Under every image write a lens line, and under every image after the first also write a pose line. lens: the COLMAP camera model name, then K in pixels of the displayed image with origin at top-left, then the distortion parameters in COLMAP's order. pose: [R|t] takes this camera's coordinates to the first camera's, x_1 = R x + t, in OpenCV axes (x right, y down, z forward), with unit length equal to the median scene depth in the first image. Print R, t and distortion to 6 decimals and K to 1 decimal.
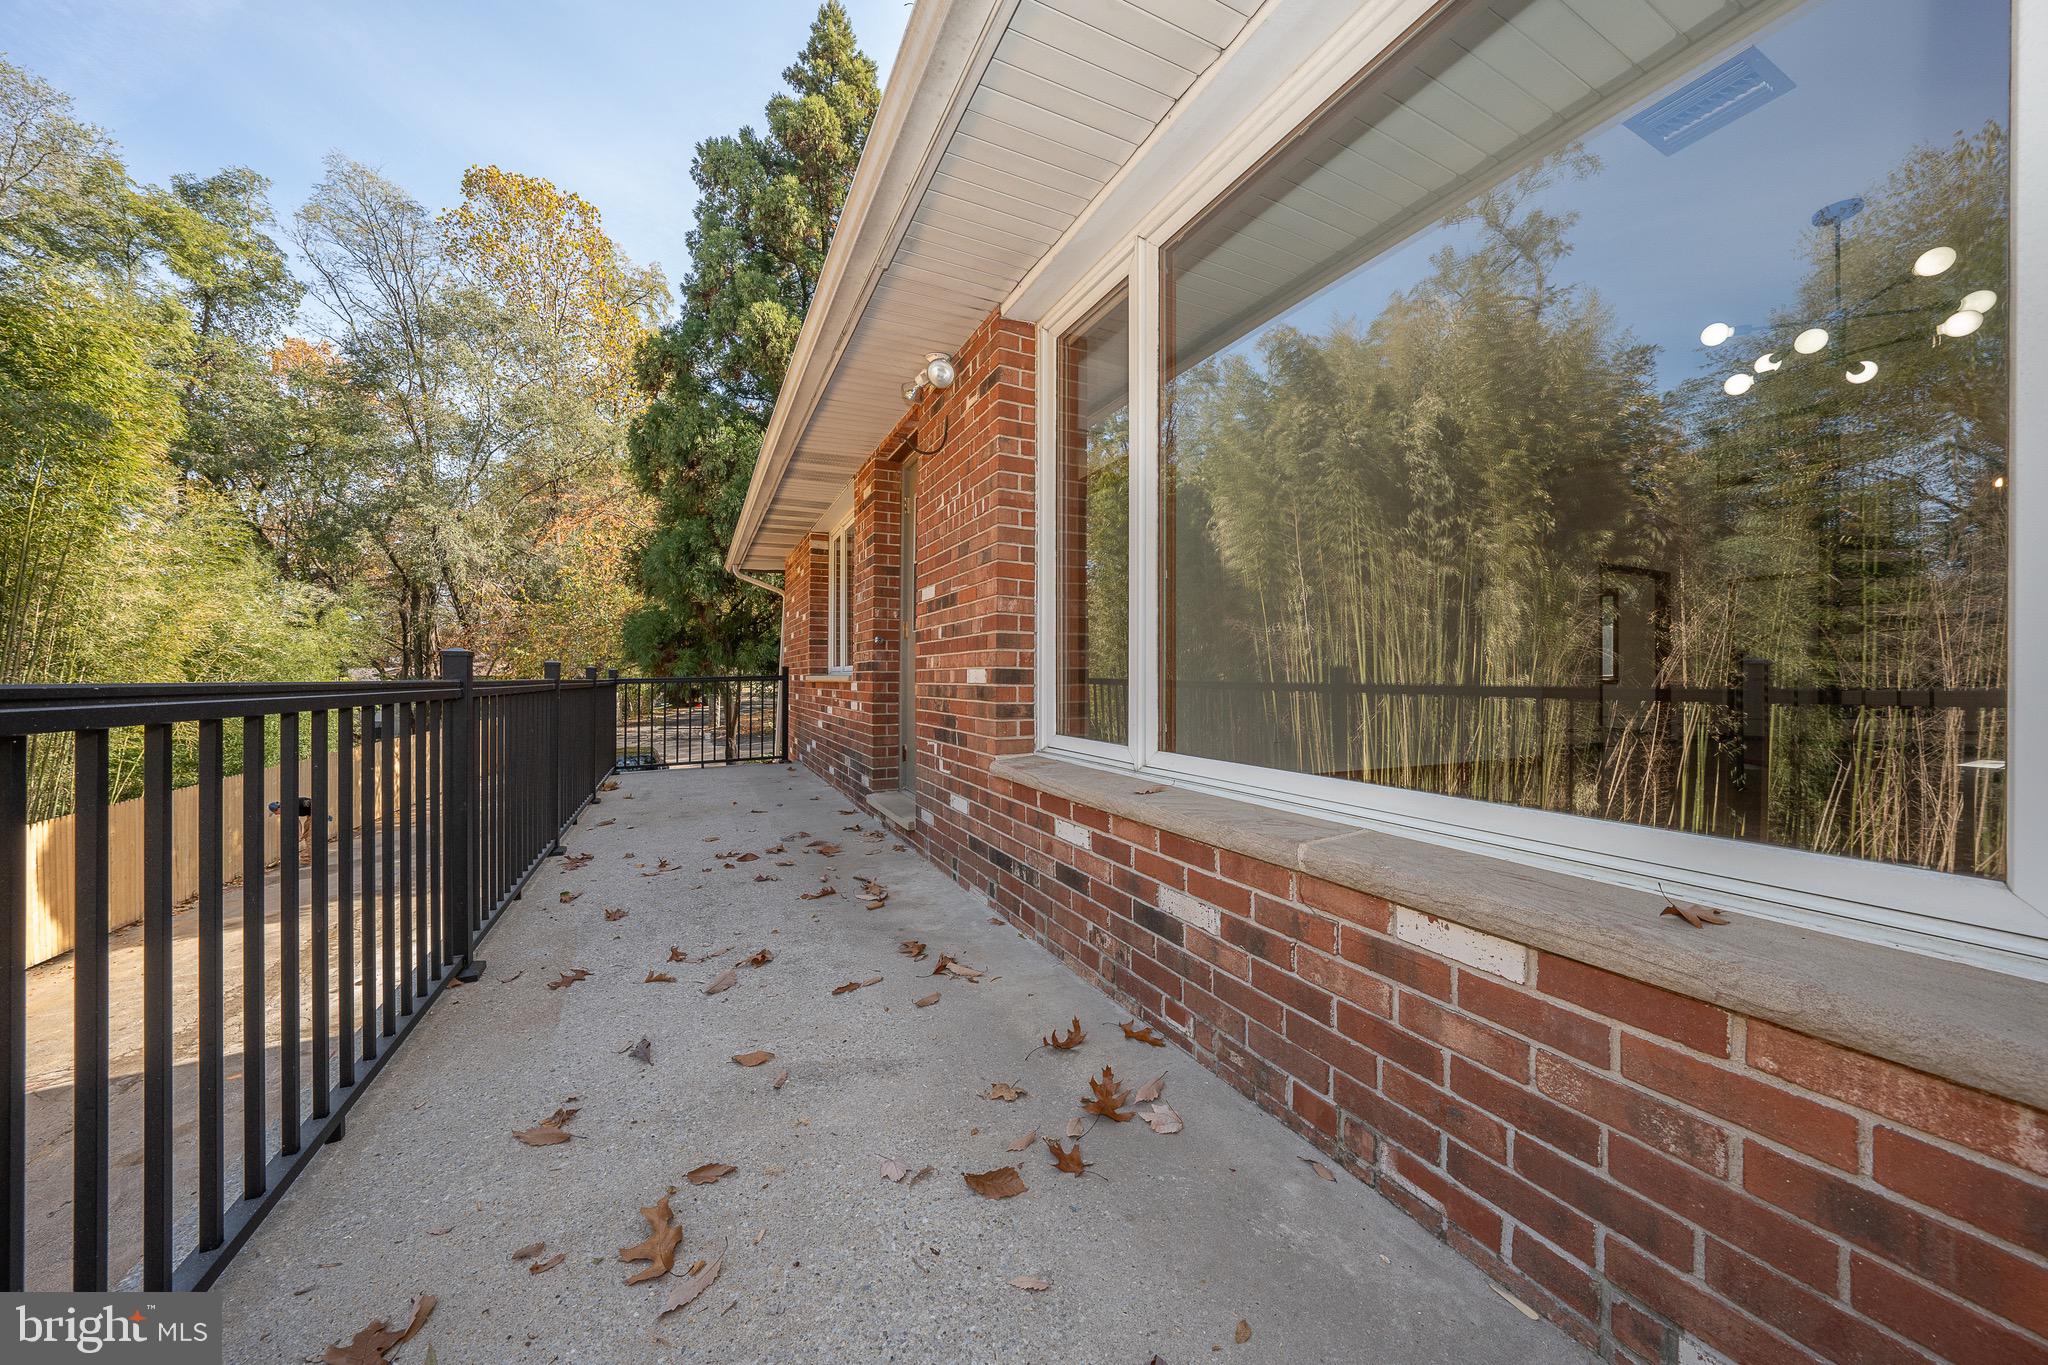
lens RADIAL K [[709.0, 0, 1027.0], [0, 709.0, 677.1], [0, 0, 1]] dist [-0.025198, 0.005422]
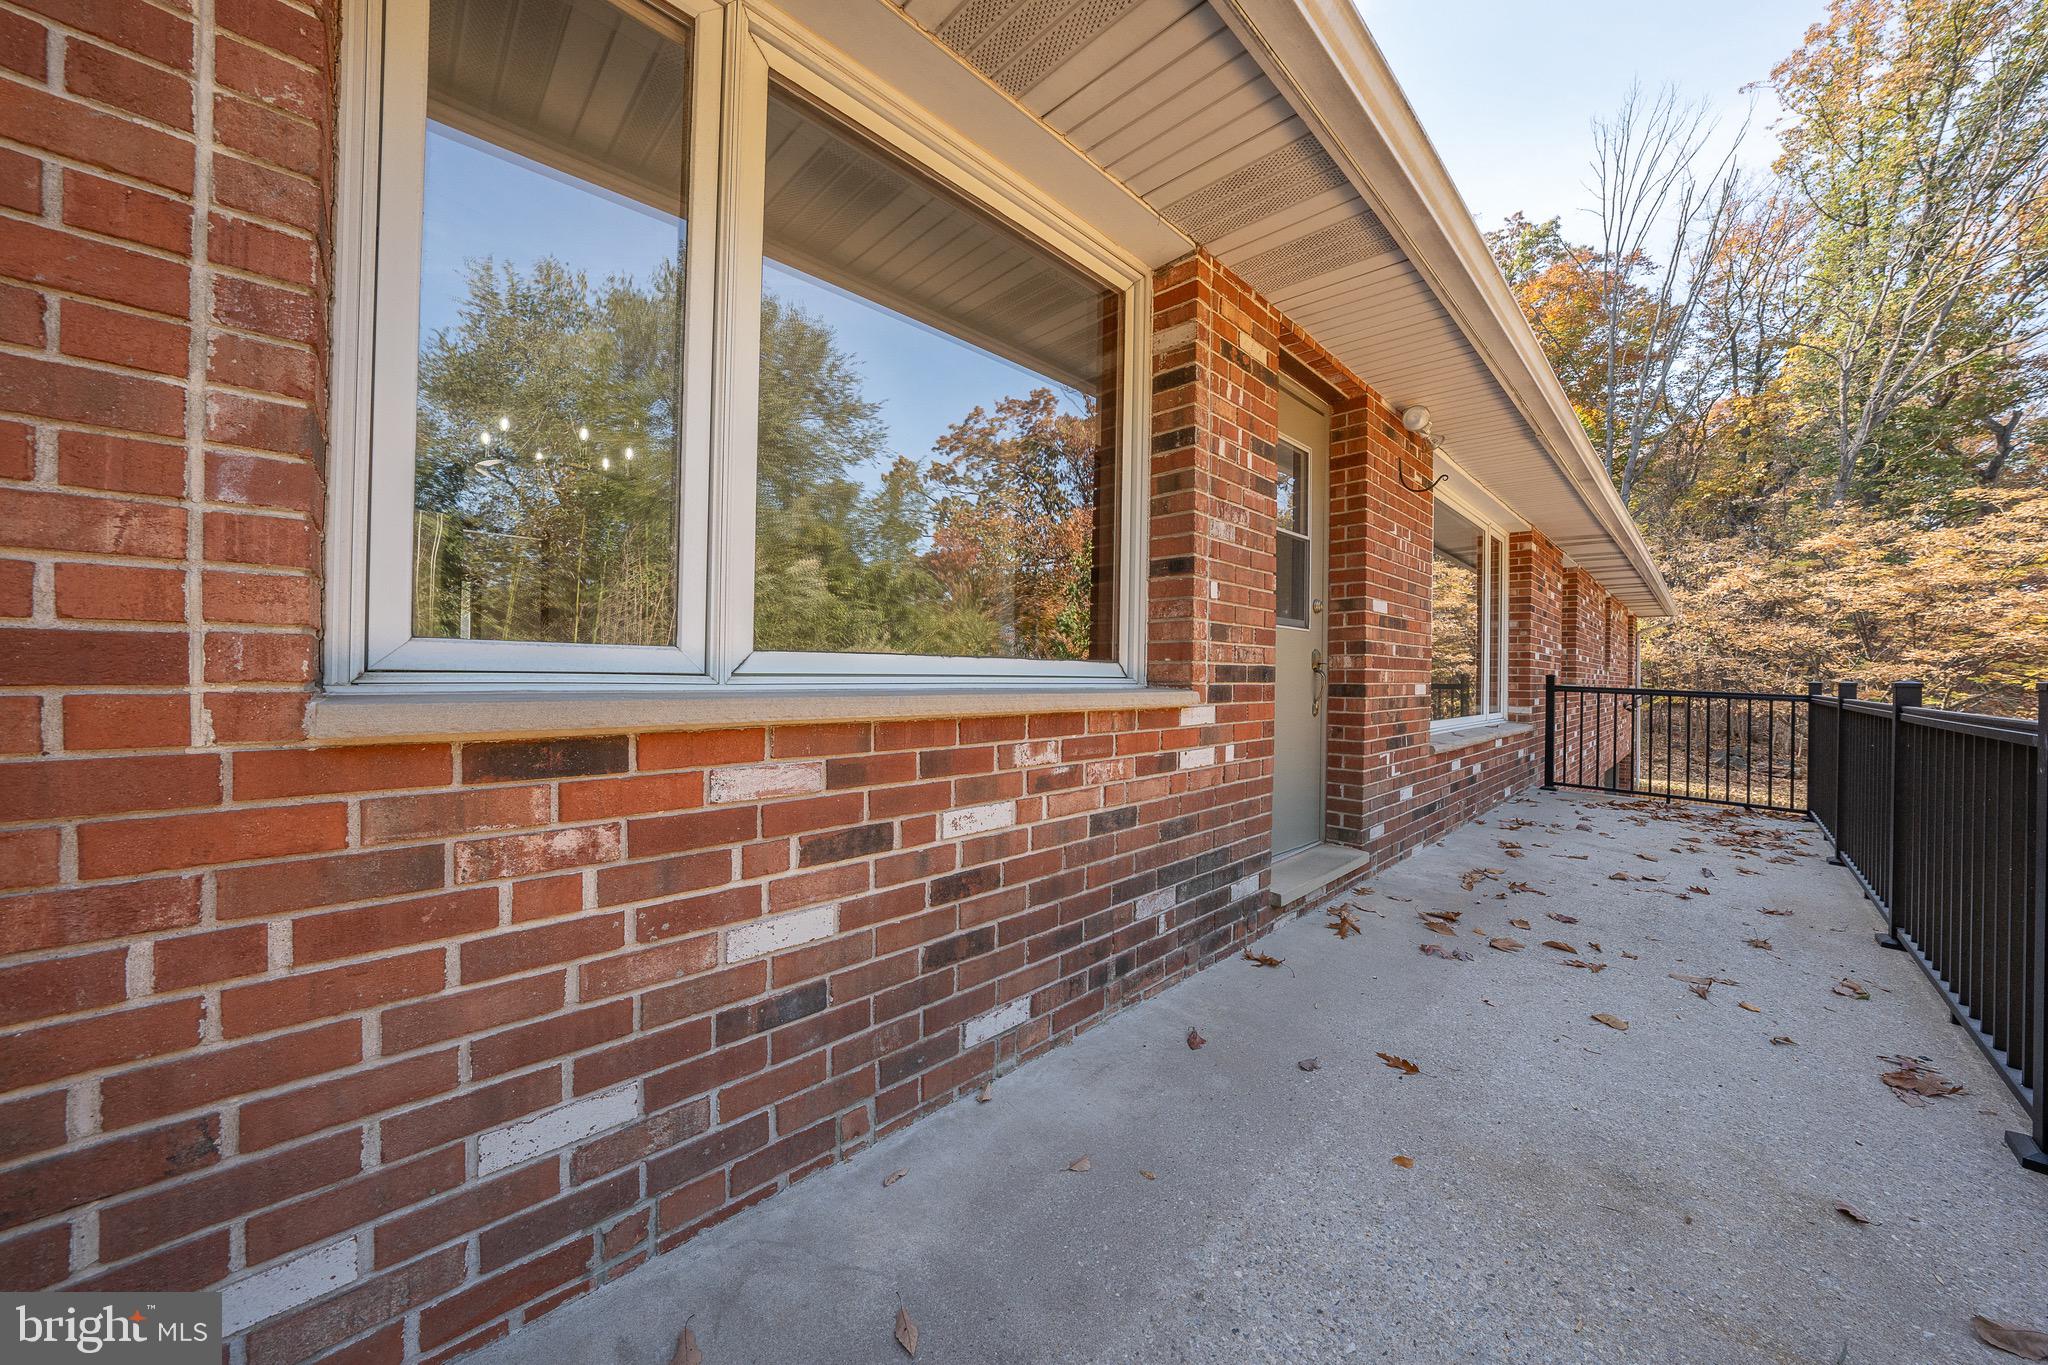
lens RADIAL K [[709.0, 0, 1029.3], [0, 709.0, 676.9], [0, 0, 1]] dist [-0.025198, 0.005422]
pose [[-0.337342, -0.005594, 0.941366, -0.951055], [-0.012337, 0.999923, 0.001521, -0.015918], [-0.941301, -0.011100, -0.337385, 1.887811]]
